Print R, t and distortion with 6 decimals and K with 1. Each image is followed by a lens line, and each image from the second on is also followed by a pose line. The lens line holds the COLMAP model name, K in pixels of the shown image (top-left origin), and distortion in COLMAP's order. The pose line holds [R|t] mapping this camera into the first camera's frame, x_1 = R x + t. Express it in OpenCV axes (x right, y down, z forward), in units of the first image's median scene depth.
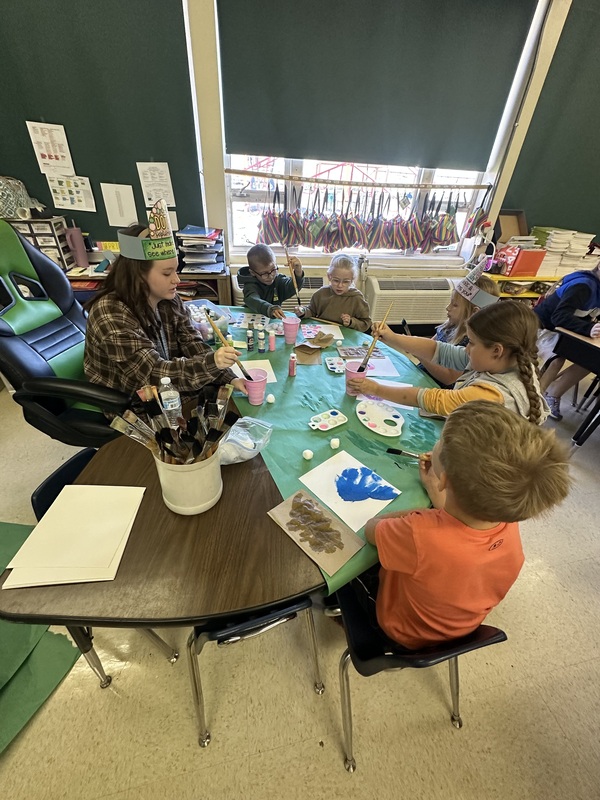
lens RADIAL K [[321.1, 0, 294.3], [0, 321.1, 396.0], [0, 0, 1]] dist [-0.002287, -0.000511]
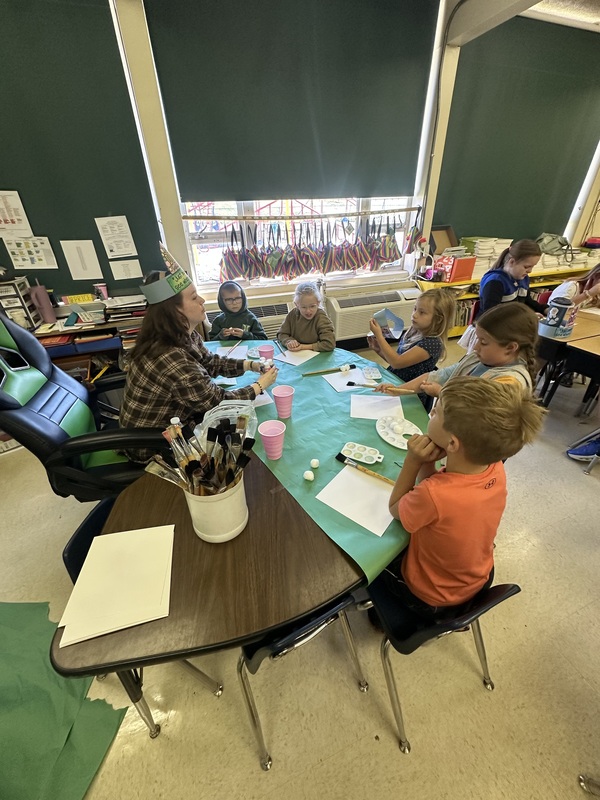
lens RADIAL K [[321.1, 0, 287.2], [0, 321.1, 397.3], [0, 0, 1]] dist [-0.002287, -0.000511]
pose [[0.983837, -0.150197, 0.097502, -0.063294], [0.155830, 0.986364, -0.052944, -0.005085], [-0.088220, 0.067282, 0.993826, -0.044103]]
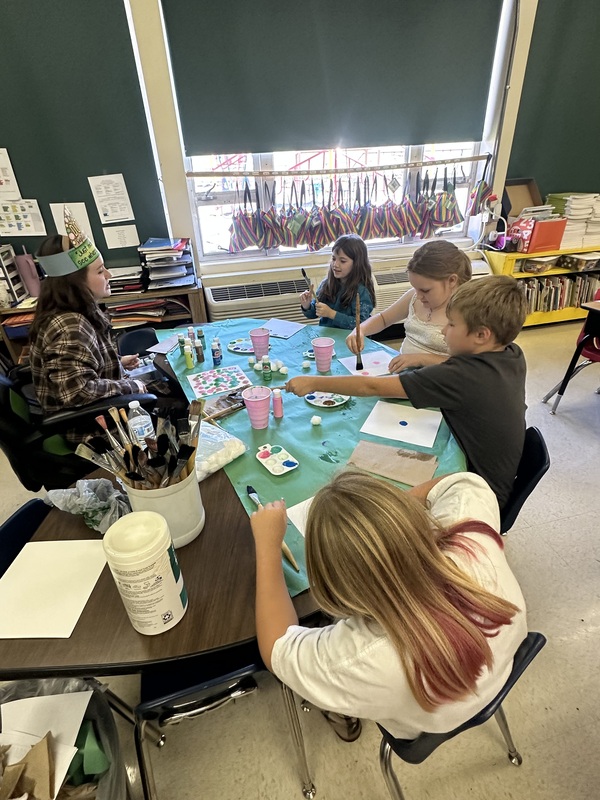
lens RADIAL K [[403.5, 0, 293.4], [0, 403.5, 399.6], [0, 0, 1]] dist [-0.002647, -0.000319]
pose [[0.994262, -0.105286, -0.018937, 0.032476], [0.103406, 0.991256, -0.081966, 0.036755], [0.027402, 0.079537, 0.996455, -0.053900]]
